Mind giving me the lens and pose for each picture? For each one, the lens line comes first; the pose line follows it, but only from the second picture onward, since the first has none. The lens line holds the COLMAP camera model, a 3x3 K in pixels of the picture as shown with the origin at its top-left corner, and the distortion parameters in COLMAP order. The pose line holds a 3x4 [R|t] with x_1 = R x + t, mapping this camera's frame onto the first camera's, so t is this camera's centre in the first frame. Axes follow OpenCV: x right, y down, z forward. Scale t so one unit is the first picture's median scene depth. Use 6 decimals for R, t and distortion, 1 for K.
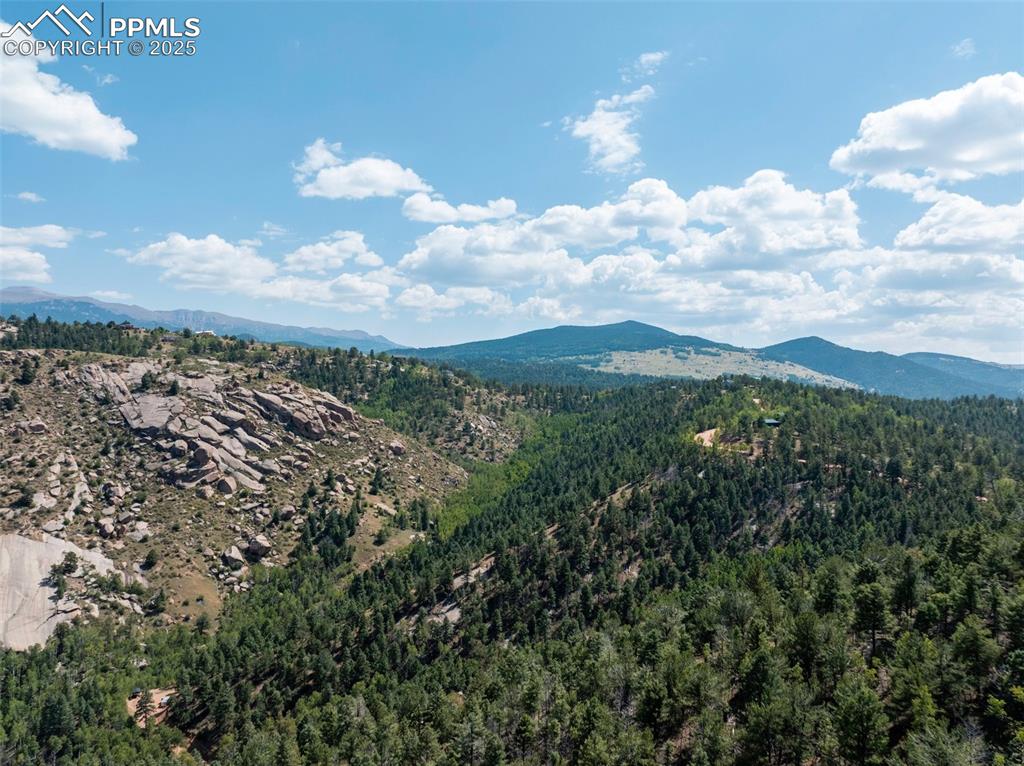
lens RADIAL K [[721.4, 0, 514.8], [0, 721.4, 393.7], [0, 0, 1]] dist [-0.034099, -0.008195]
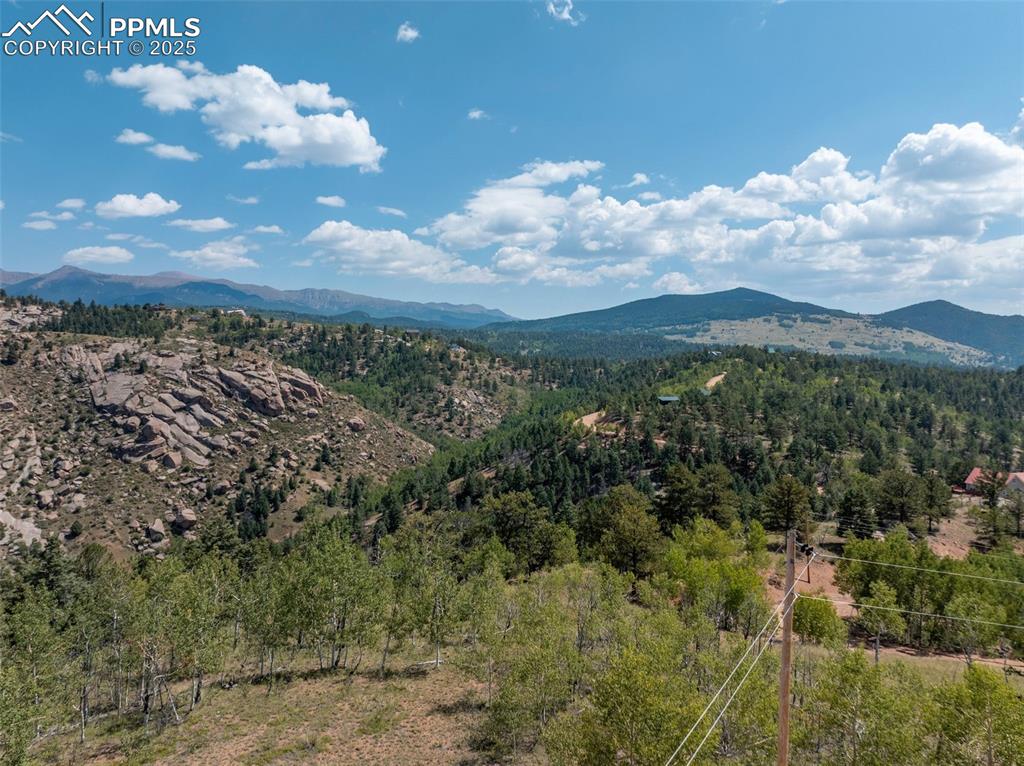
lens RADIAL K [[721.4, 0, 516.6], [0, 721.4, 380.9], [0, 0, 1]] dist [-0.034099, -0.008195]
pose [[0.985887, -0.006417, -0.167288, 0.232596], [0.009988, 0.999740, 0.020511, -0.003181], [0.167113, -0.021893, 0.985695, 0.054791]]
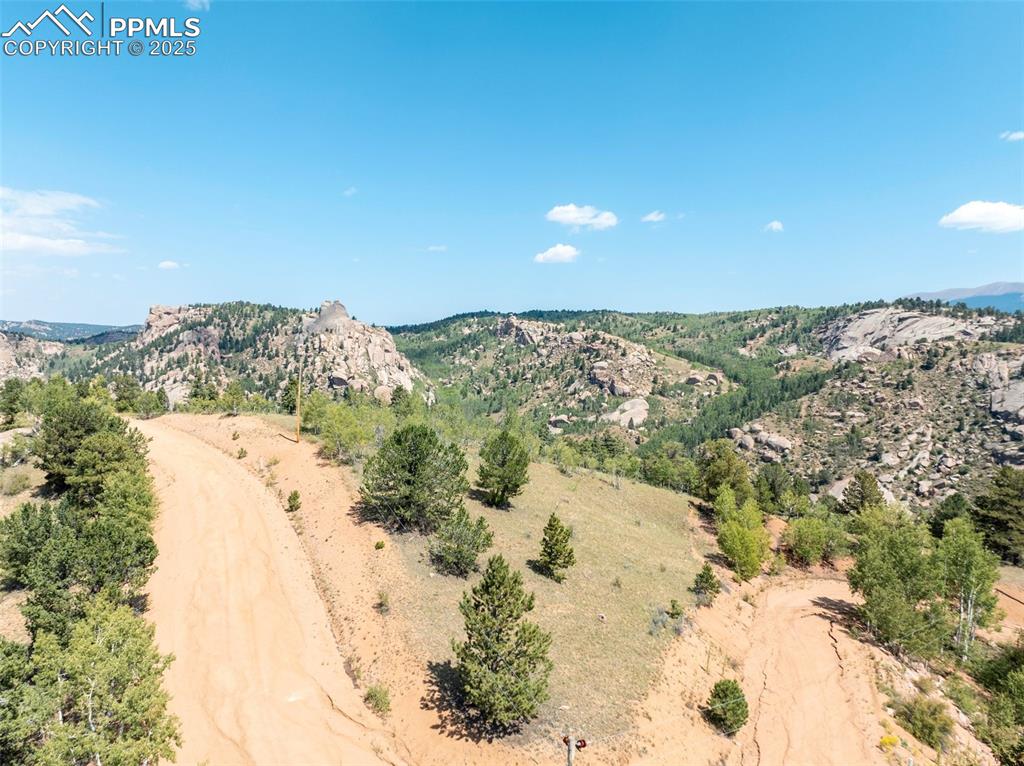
lens RADIAL K [[721.4, 0, 515.7], [0, 721.4, 382.5], [0, 0, 1]] dist [-0.034099, -0.008195]
pose [[0.139034, 0.028887, -0.989866, 0.395874], [-0.035032, 0.999092, 0.024235, 0.003440], [0.989668, 0.031307, 0.139920, 0.108697]]
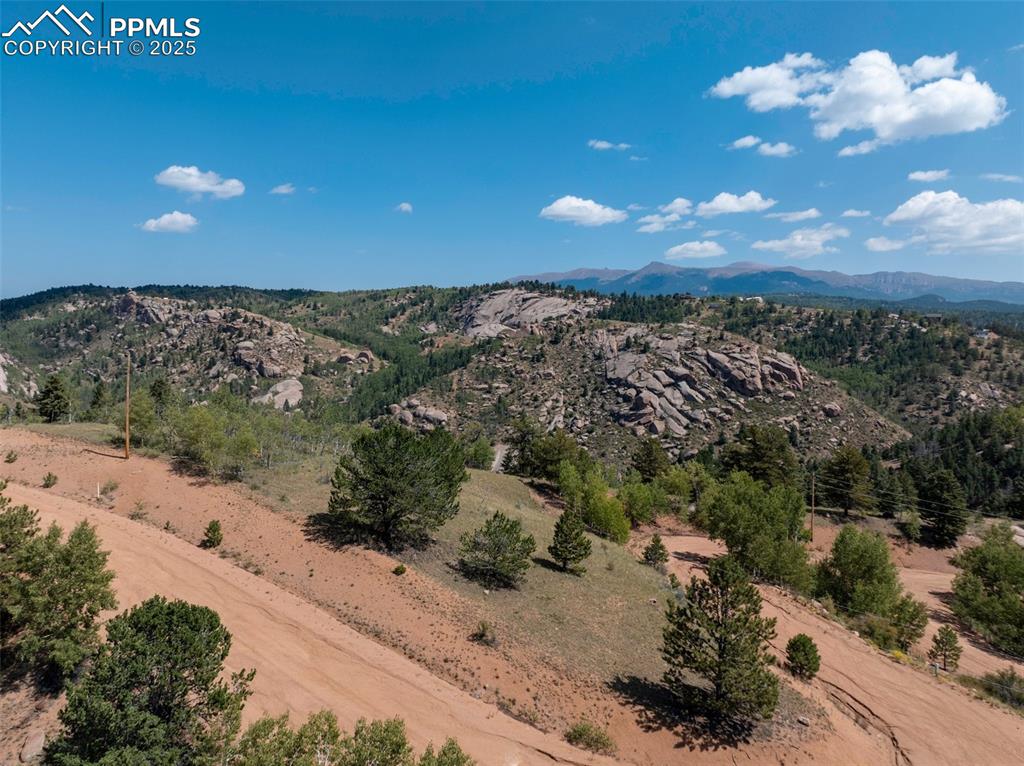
lens RADIAL K [[721.4, 0, 515.8], [0, 721.4, 384.1], [0, 0, 1]] dist [-0.034099, -0.008195]
pose [[0.602842, 0.044543, -0.796616, 0.371042], [-0.014968, 0.998896, 0.044527, 0.002920], [0.797720, -0.014919, 0.602844, 0.064644]]
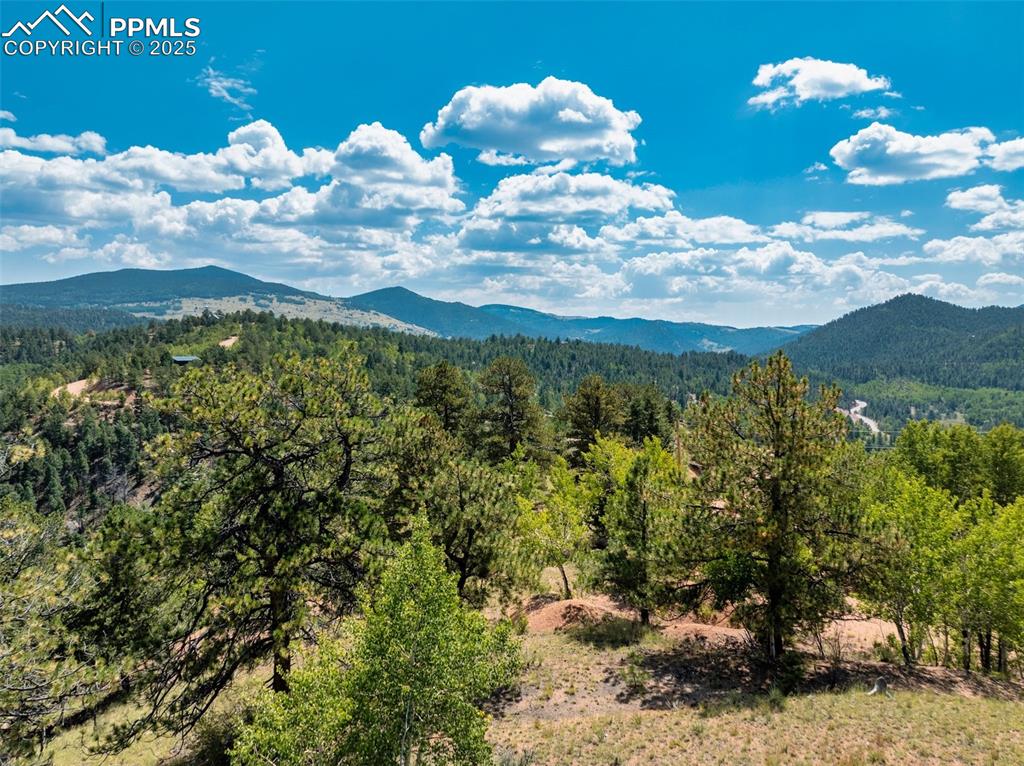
lens RADIAL K [[721.4, 0, 514.5], [0, 721.4, 374.0], [0, 0, 1]] dist [-0.034099, -0.008195]
pose [[0.859707, -0.035901, 0.509525, 0.199642], [0.016048, 0.998933, 0.043308, 0.020511], [-0.510536, -0.029055, 0.859366, 0.157240]]
